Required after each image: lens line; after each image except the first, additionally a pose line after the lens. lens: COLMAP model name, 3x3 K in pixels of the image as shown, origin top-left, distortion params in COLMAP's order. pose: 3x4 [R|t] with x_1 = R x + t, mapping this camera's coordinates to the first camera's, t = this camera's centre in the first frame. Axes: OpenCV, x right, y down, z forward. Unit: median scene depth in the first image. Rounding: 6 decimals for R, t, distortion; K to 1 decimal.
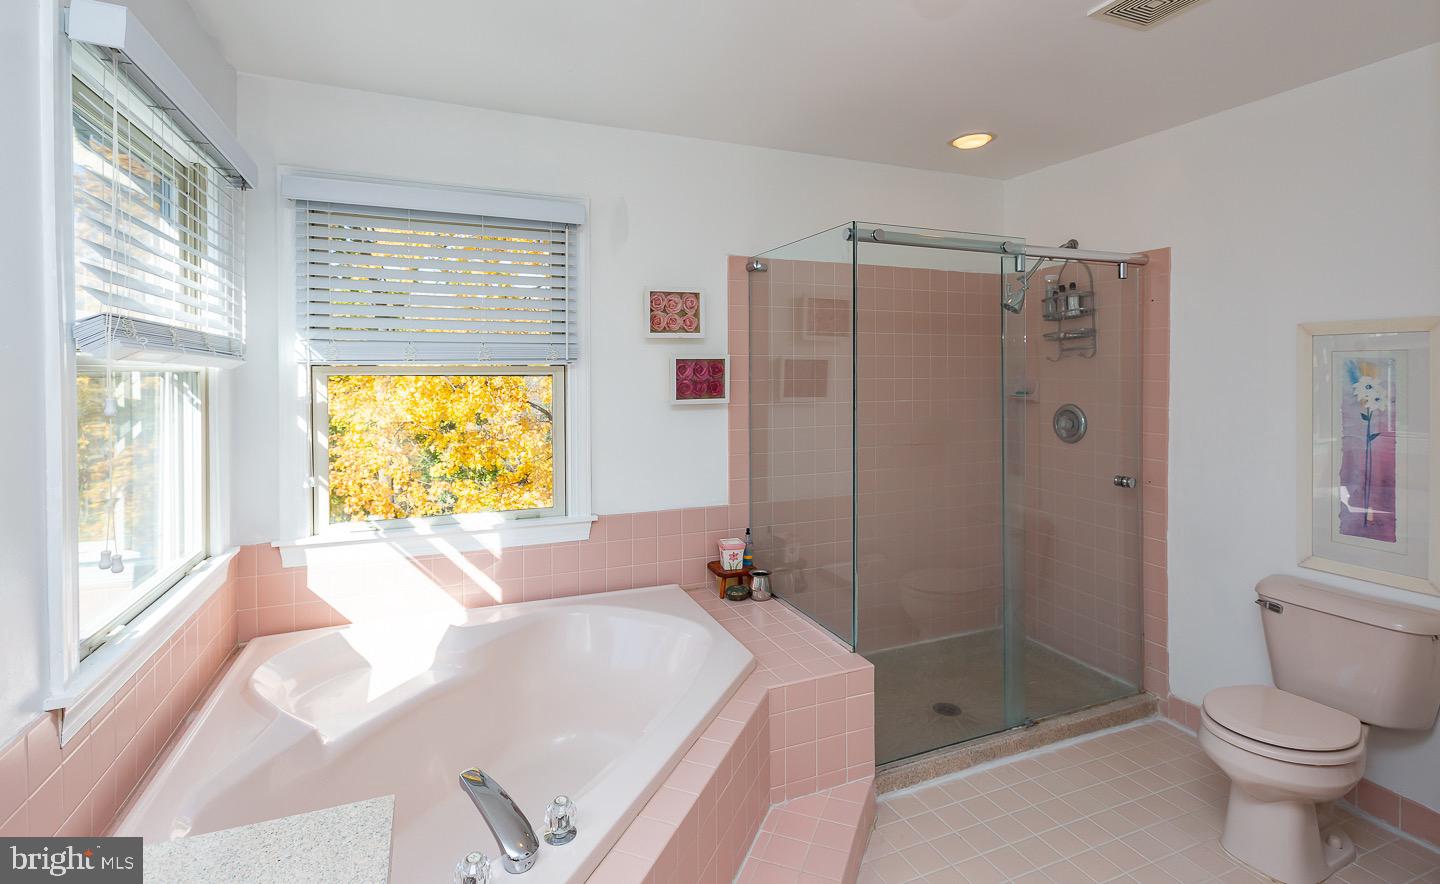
lens RADIAL K [[681.5, 0, 718.0], [0, 681.5, 378.4], [0, 0, 1]] dist [0.003374, 0.000243]
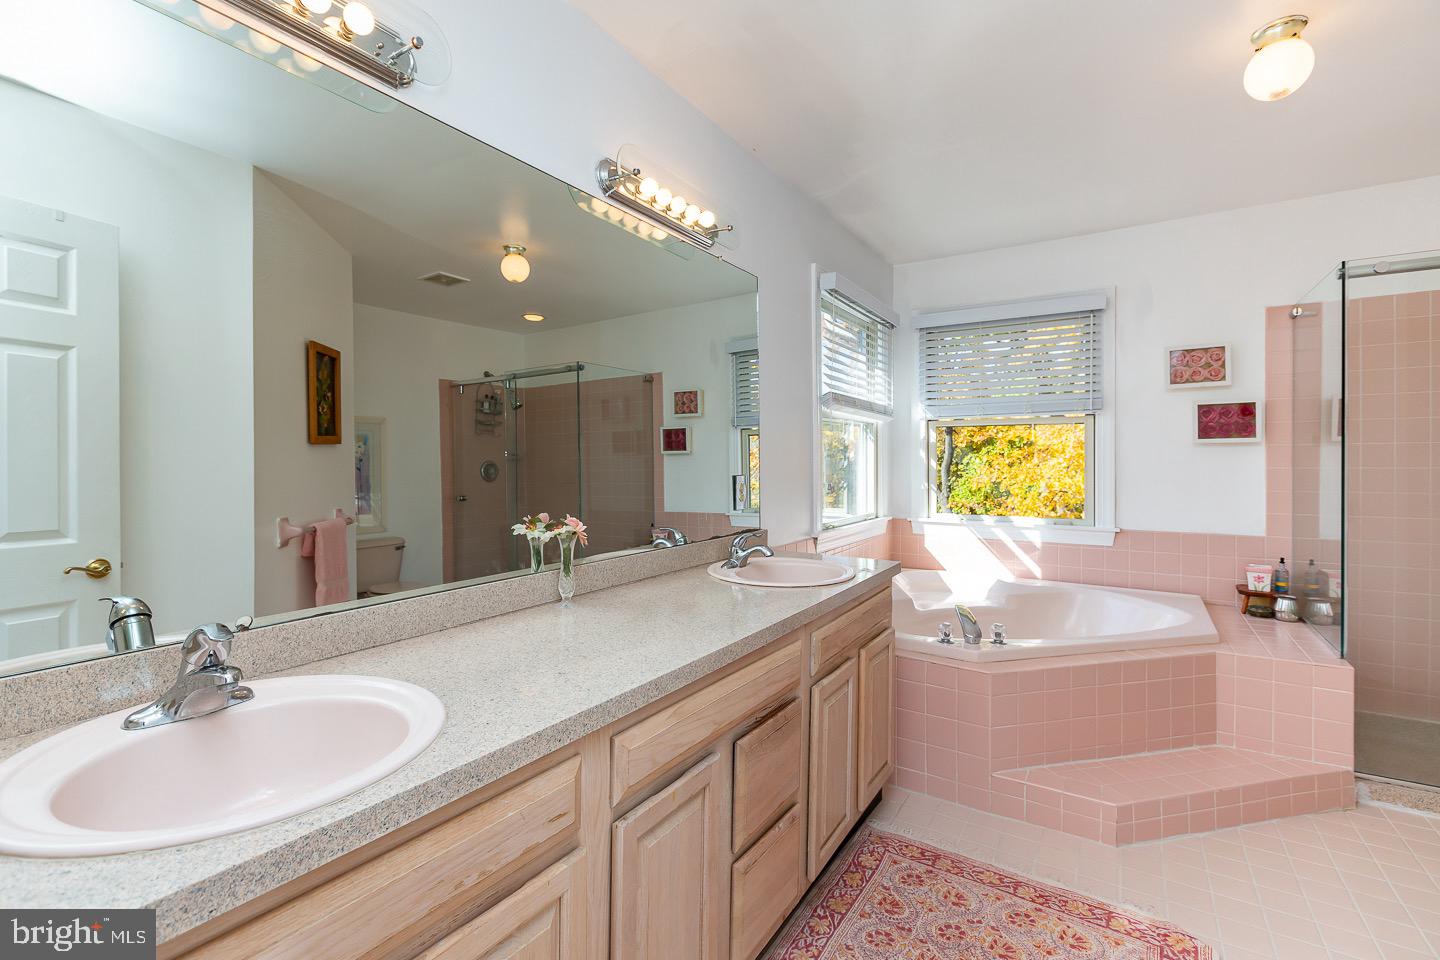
lens RADIAL K [[652.3, 0, 720.0], [0, 652.3, 480.0], [0, 0, 1]] dist [0.002484, 0.000456]
pose [[0.575599, 0.022022, -0.817436, 0.427929], [-0.005142, 0.999715, 0.023312, 0.087555], [0.817716, -0.009215, 0.575548, -0.369371]]
